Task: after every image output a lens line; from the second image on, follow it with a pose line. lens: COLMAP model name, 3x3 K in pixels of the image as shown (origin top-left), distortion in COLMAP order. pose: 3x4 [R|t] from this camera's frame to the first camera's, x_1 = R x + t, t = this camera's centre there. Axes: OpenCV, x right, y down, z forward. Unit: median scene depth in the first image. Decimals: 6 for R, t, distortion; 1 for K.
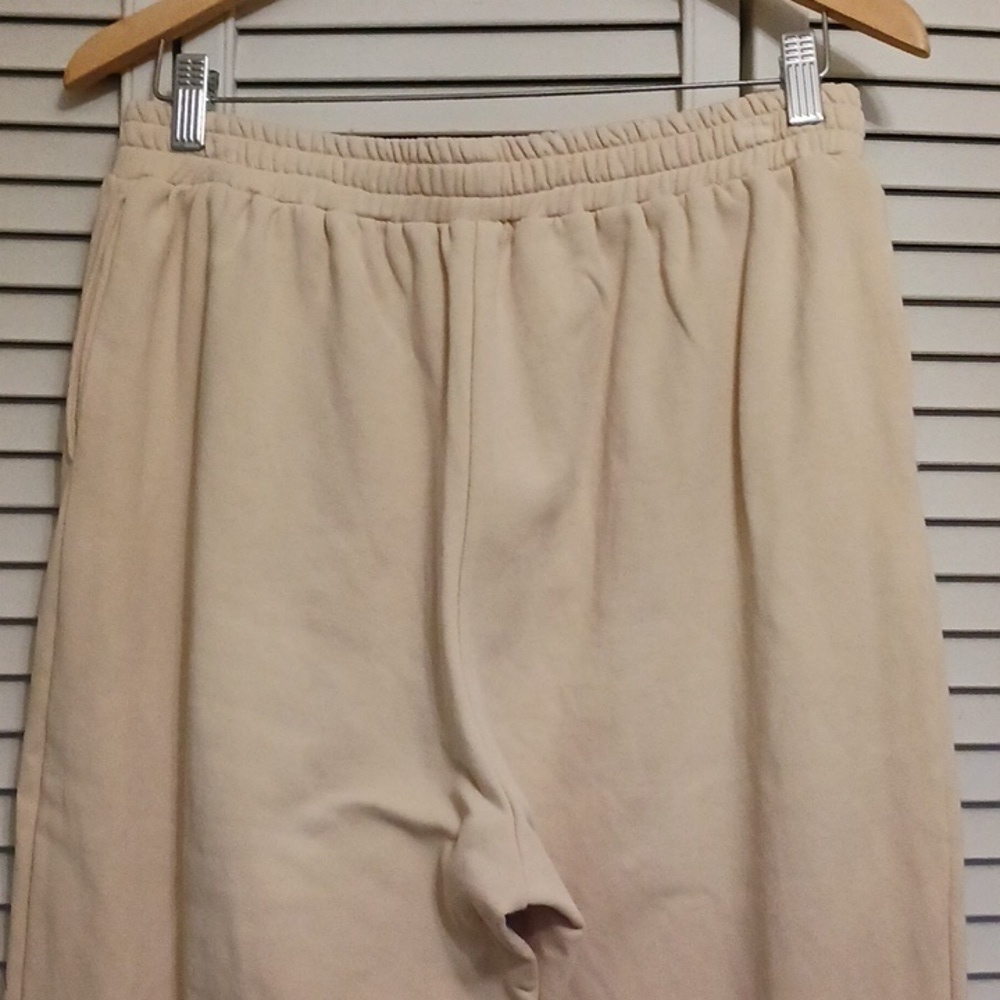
lens RADIAL K [[2032.1, 0, 500.0], [0, 2032.1, 500.0], [0, 0, 1]] dist [0.503174, -2.897354]
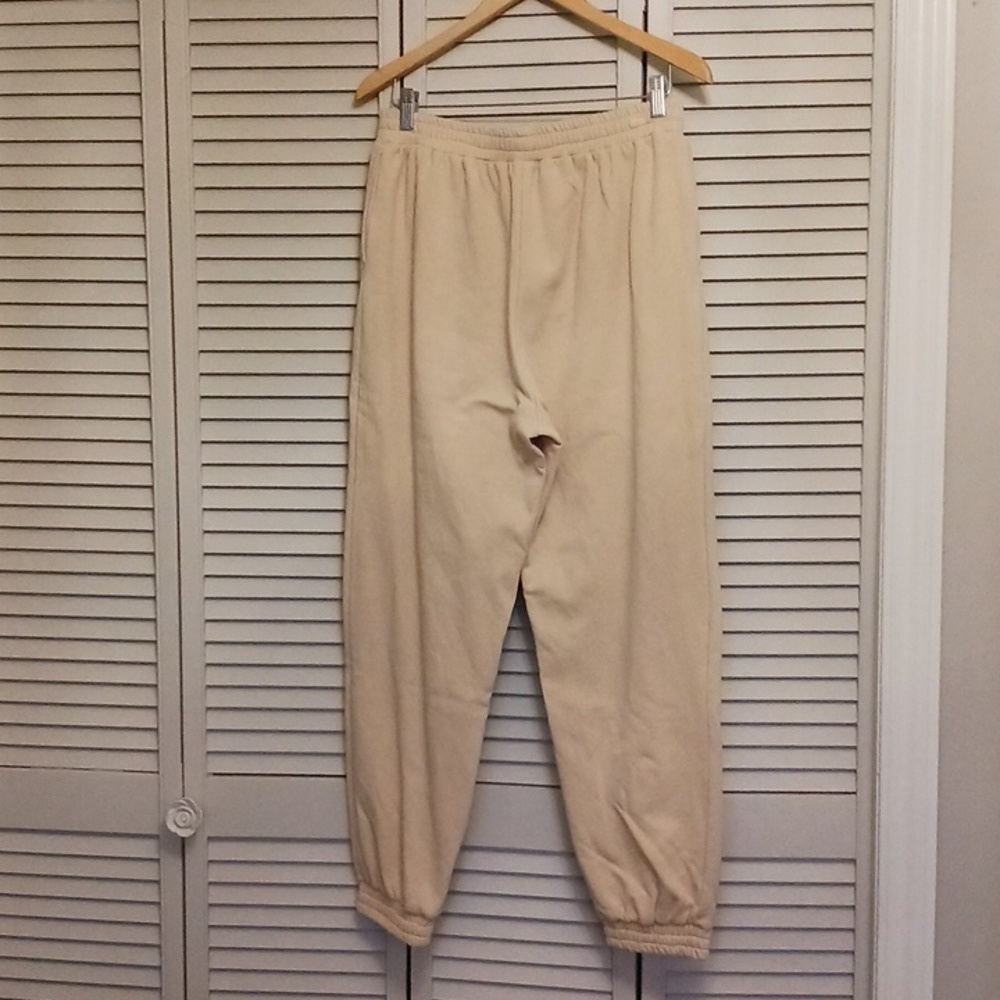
lens RADIAL K [[2032.1, 0, 500.0], [0, 2032.1, 500.0], [0, 0, 1]] dist [0.503174, -2.897354]
pose [[0.990862, -0.002492, -0.134853, 0.286845], [0.024687, 0.986290, 0.163162, -0.137879], [0.132598, -0.165000, 0.977340, -1.439537]]
